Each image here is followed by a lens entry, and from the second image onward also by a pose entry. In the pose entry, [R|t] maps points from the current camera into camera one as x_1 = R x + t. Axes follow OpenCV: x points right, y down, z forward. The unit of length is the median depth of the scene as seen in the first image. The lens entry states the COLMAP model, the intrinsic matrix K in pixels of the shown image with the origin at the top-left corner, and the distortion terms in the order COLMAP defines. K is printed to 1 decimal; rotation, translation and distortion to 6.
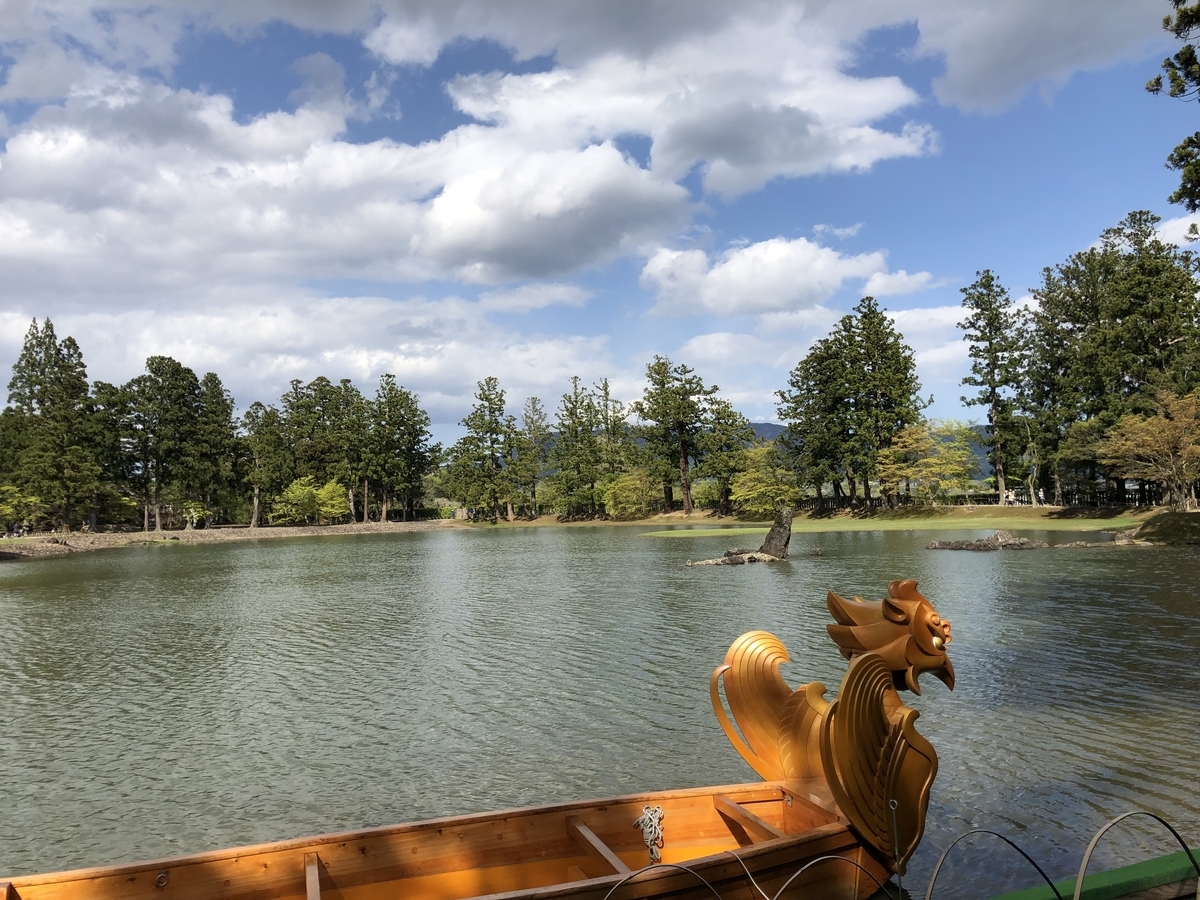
lens RADIAL K [[1009.3, 0, 600.0], [0, 1009.3, 450.0], [0, 0, 1]] dist [0.047450, -0.005818]
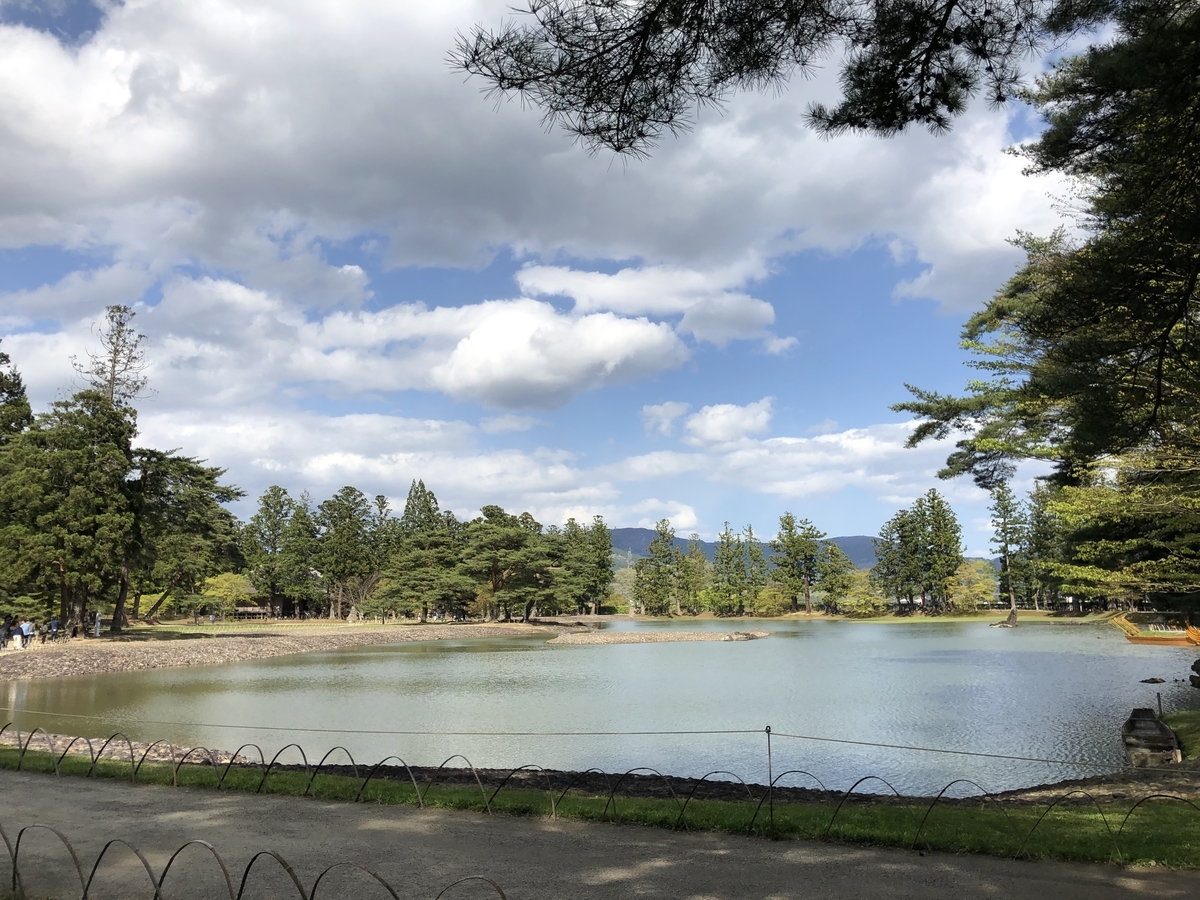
lens RADIAL K [[1028.3, 0, 600.0], [0, 1028.3, 450.0], [0, 0, 1]] dist [0.003988, -0.002488]
pose [[0.990594, 0.036256, 0.131942, -0.452115], [-0.023422, 0.994955, -0.097552, -0.025940], [-0.134813, 0.093544, 0.986446, -0.564351]]
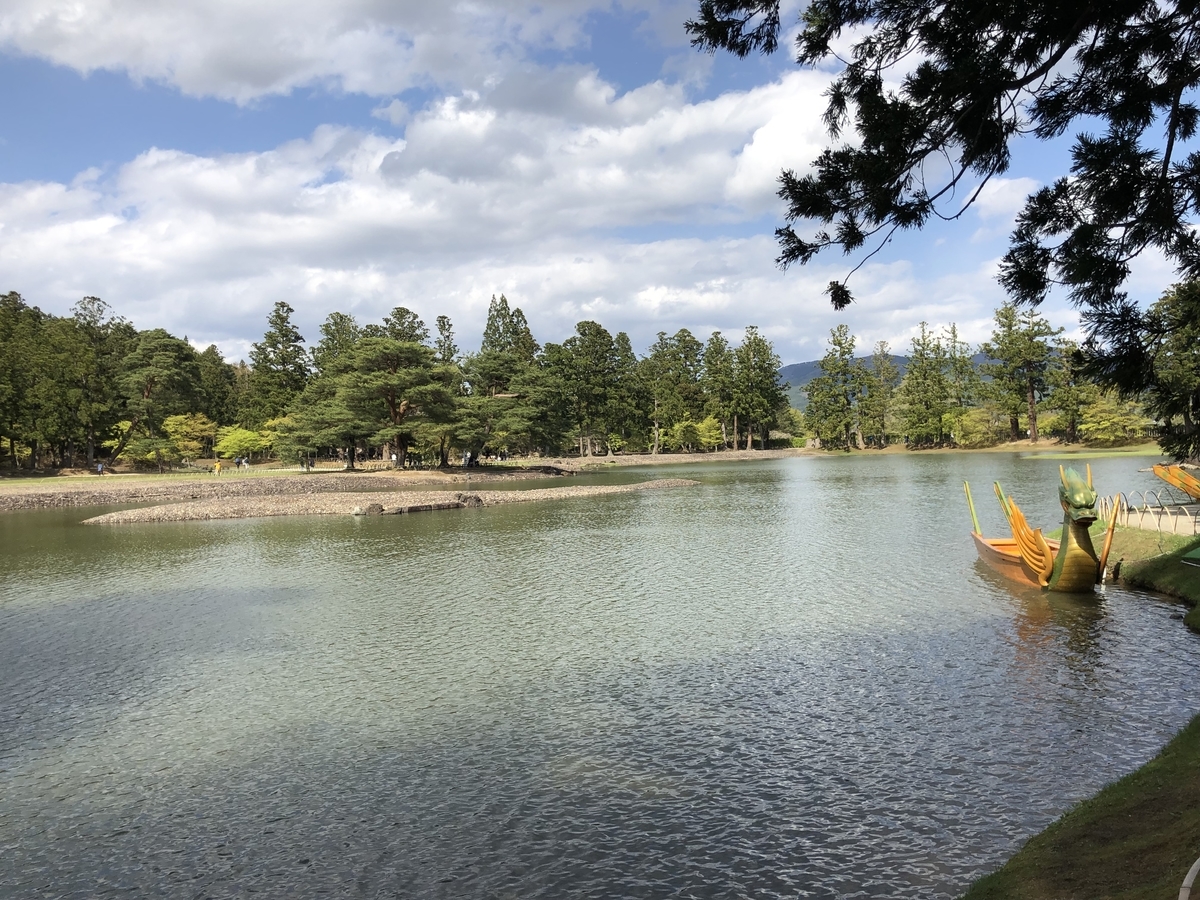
lens RADIAL K [[1009.3, 0, 600.0], [0, 1009.3, 450.0], [0, 0, 1]] dist [0.047450, -0.005818]
pose [[0.963798, -0.003836, -0.266607, -0.076090], [0.022500, 0.997500, 0.066986, -0.014678], [0.265684, -0.070559, 0.961475, -0.219579]]
